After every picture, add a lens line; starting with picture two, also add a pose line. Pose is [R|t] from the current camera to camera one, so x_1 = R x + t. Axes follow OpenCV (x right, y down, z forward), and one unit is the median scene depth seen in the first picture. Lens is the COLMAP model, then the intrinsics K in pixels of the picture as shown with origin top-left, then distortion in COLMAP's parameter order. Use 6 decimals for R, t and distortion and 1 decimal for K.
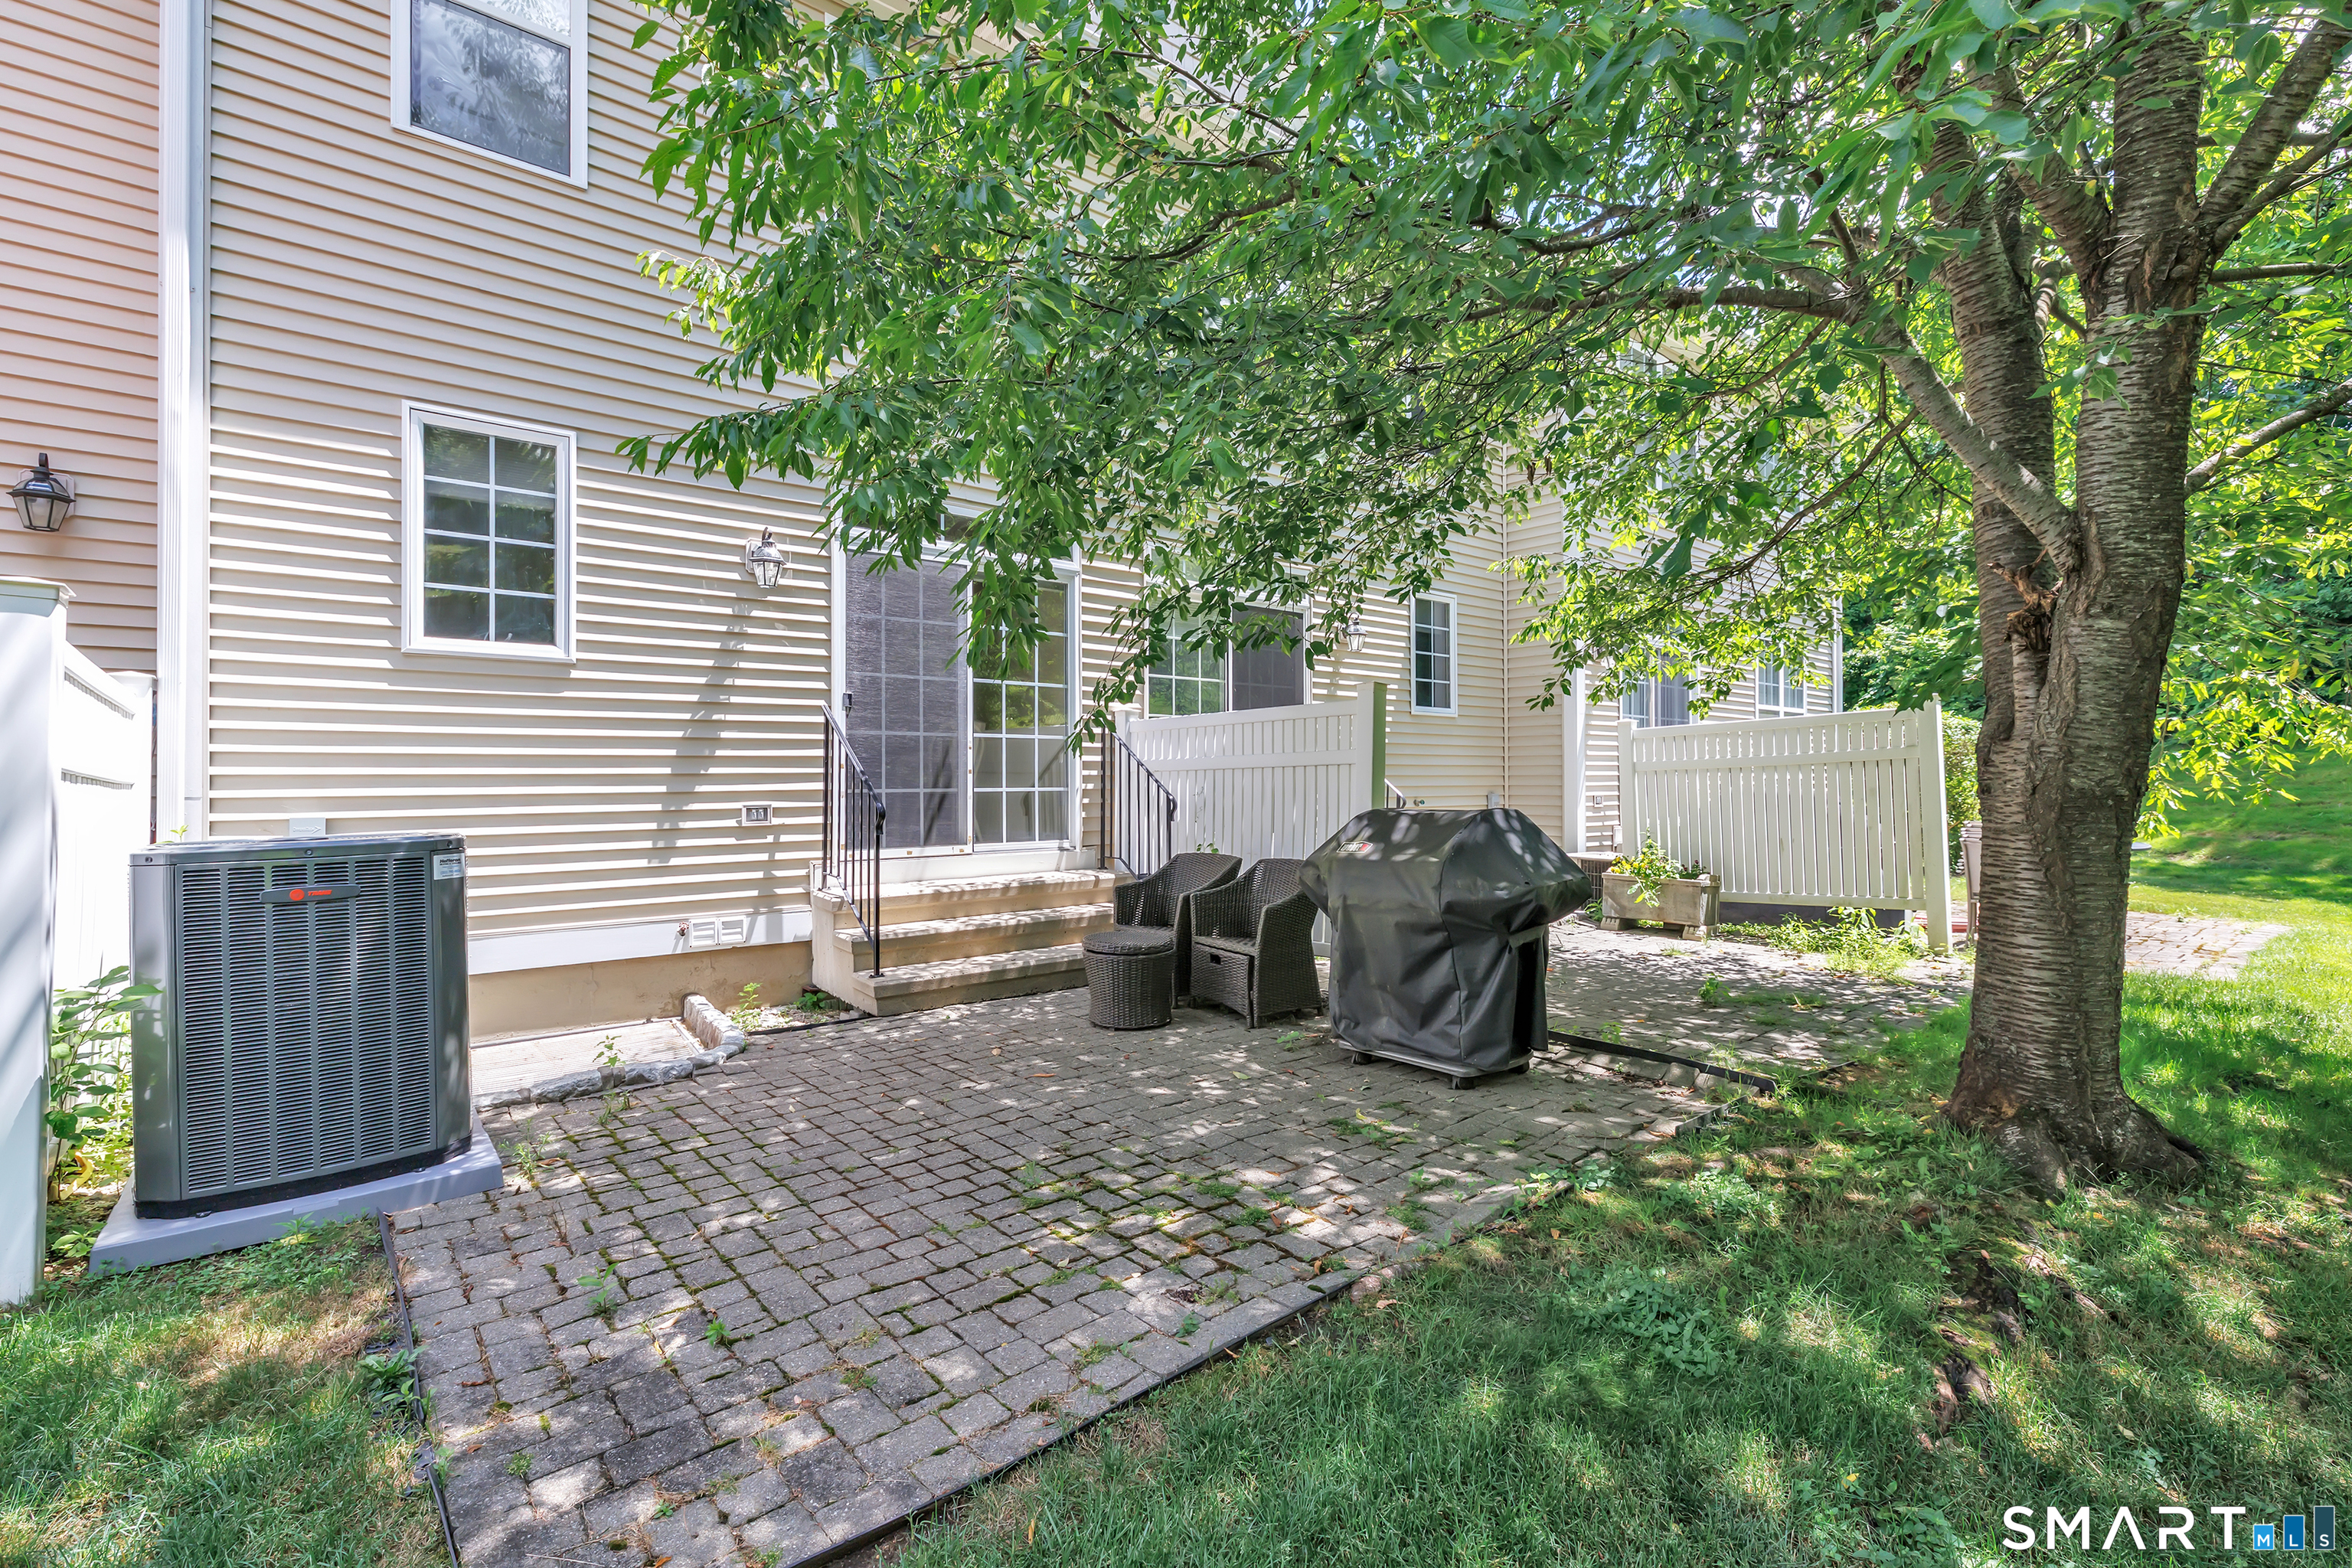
lens RADIAL K [[1049.9, 0, 1172.5], [0, 1049.9, 784.6], [0, 0, 1]] dist [0.003005, -0.001010]
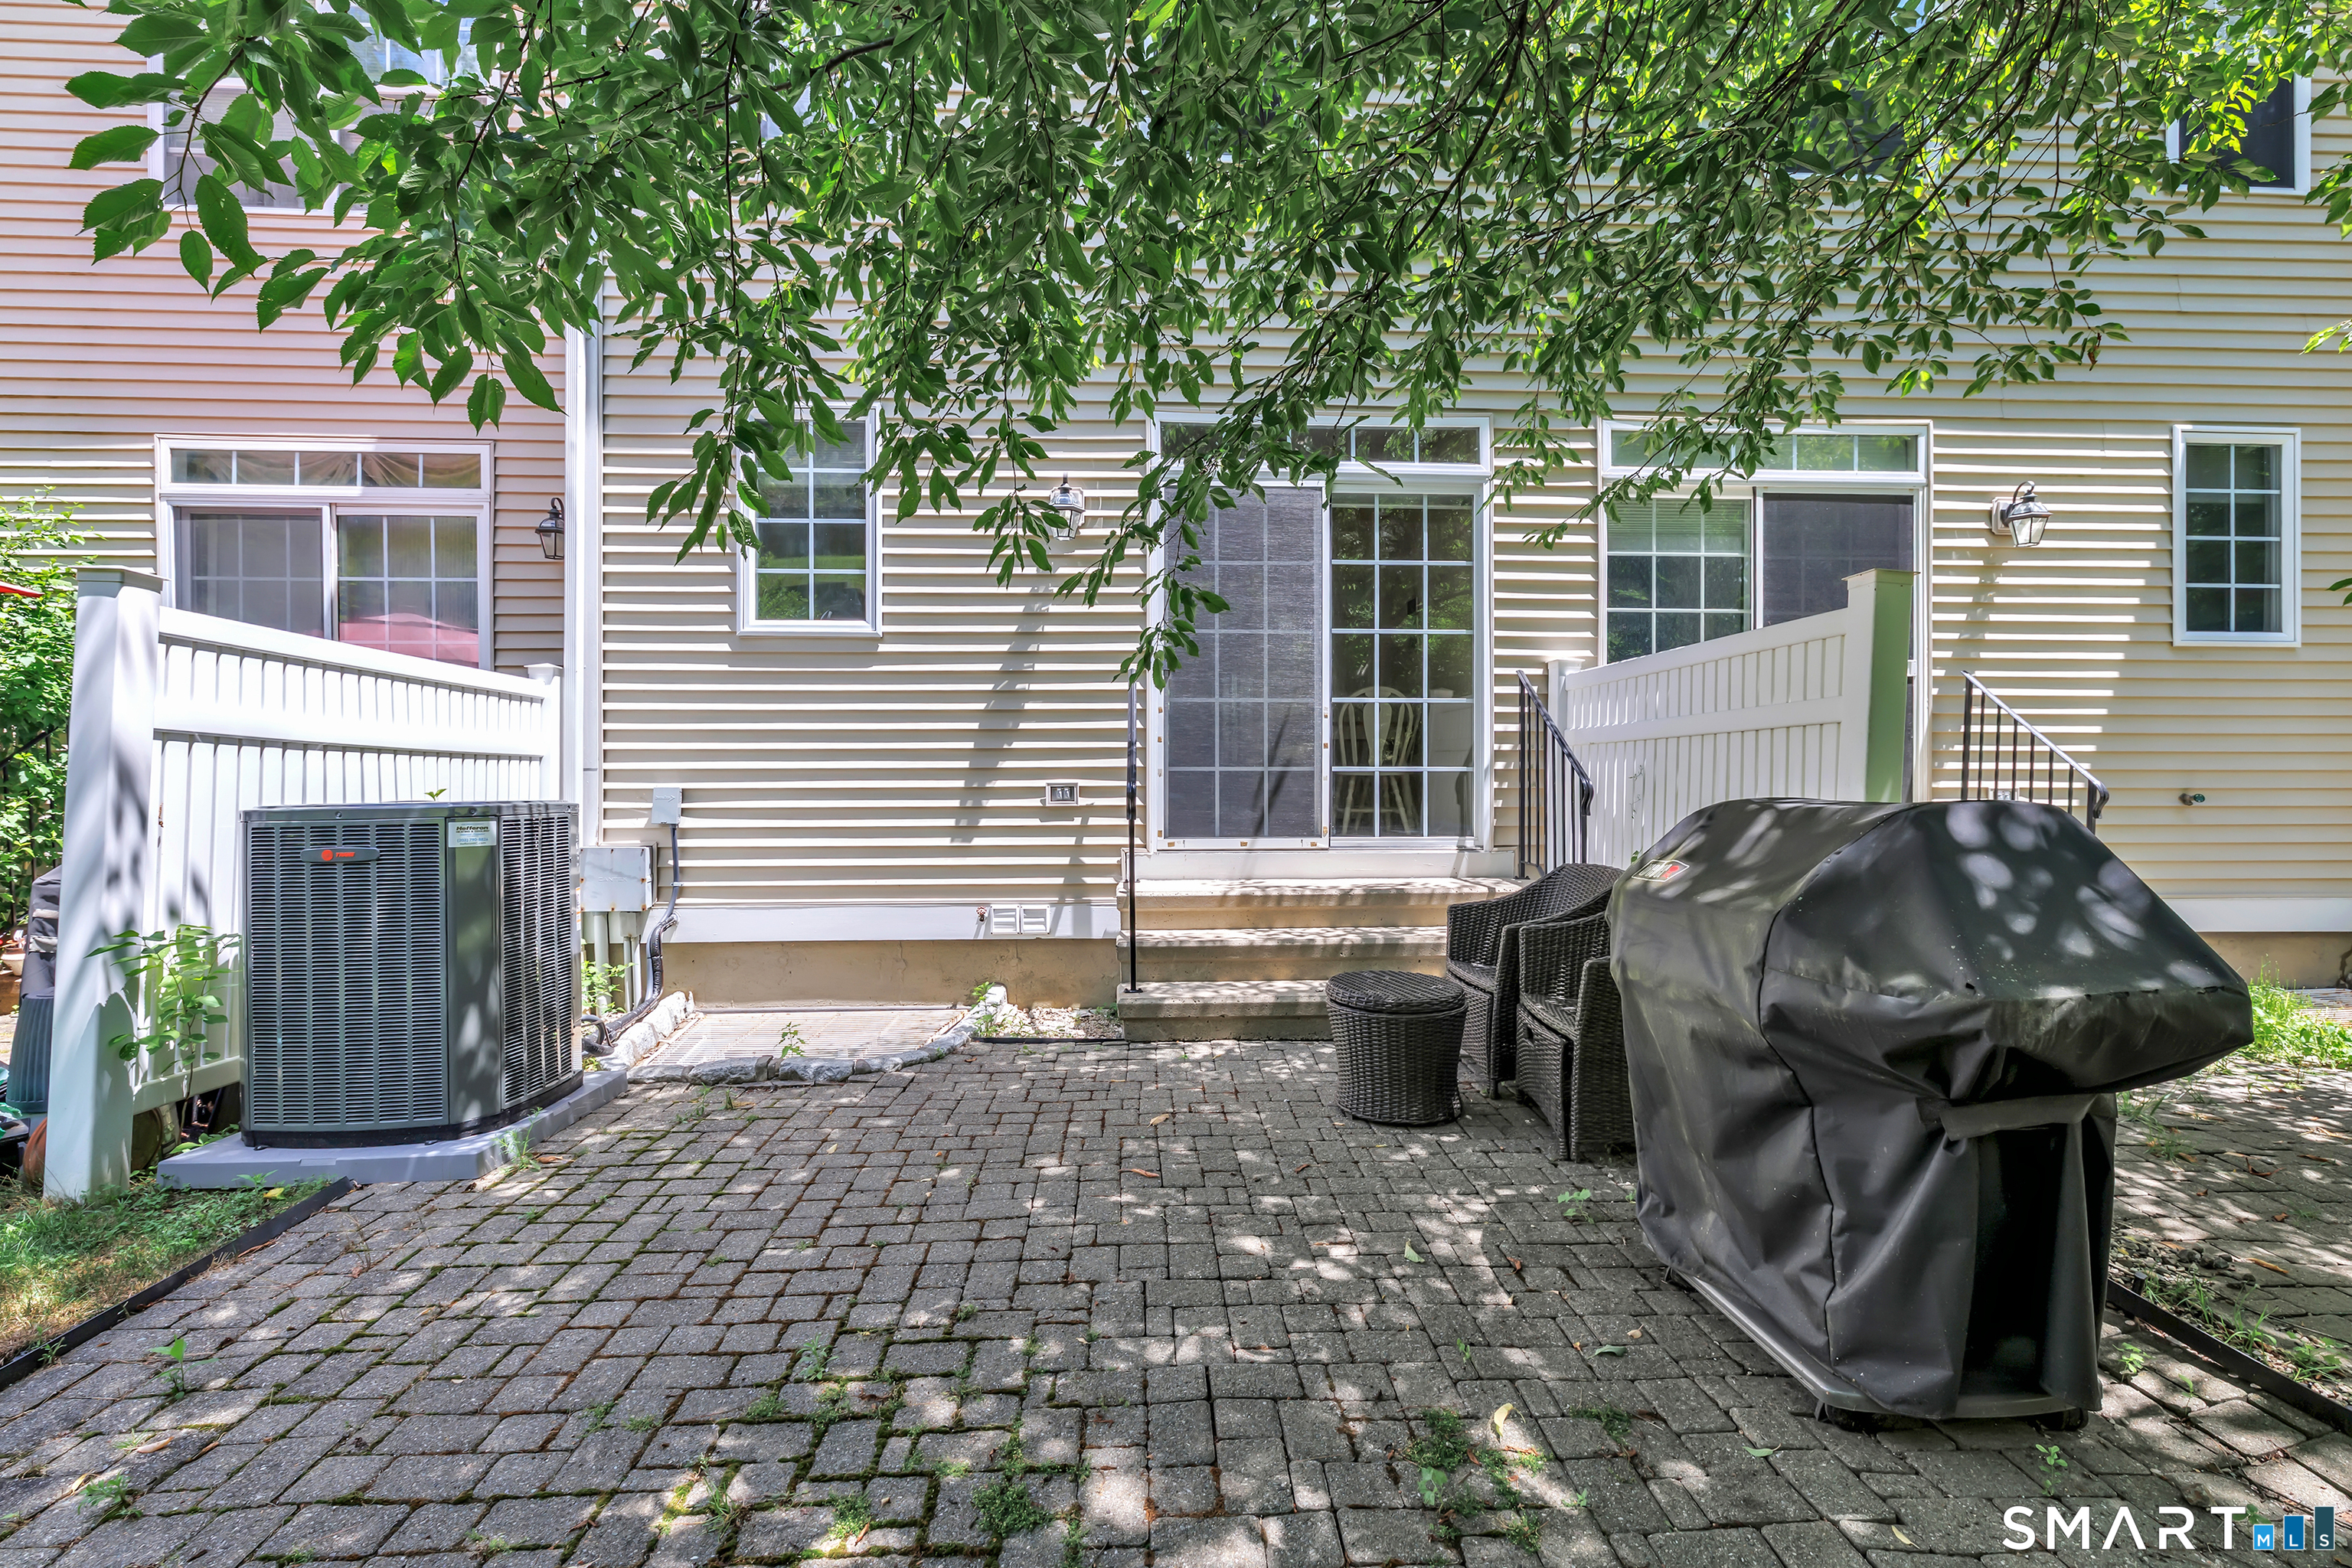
lens RADIAL K [[1049.9, 0, 1178.0], [0, 1049.9, 783.1], [0, 0, 1]] dist [0.003005, -0.001010]
pose [[0.800813, 0.010452, -0.598823, 0.296630], [-0.005577, 0.999935, 0.009994, 0.012651], [0.598888, -0.004664, 0.800819, 0.444499]]
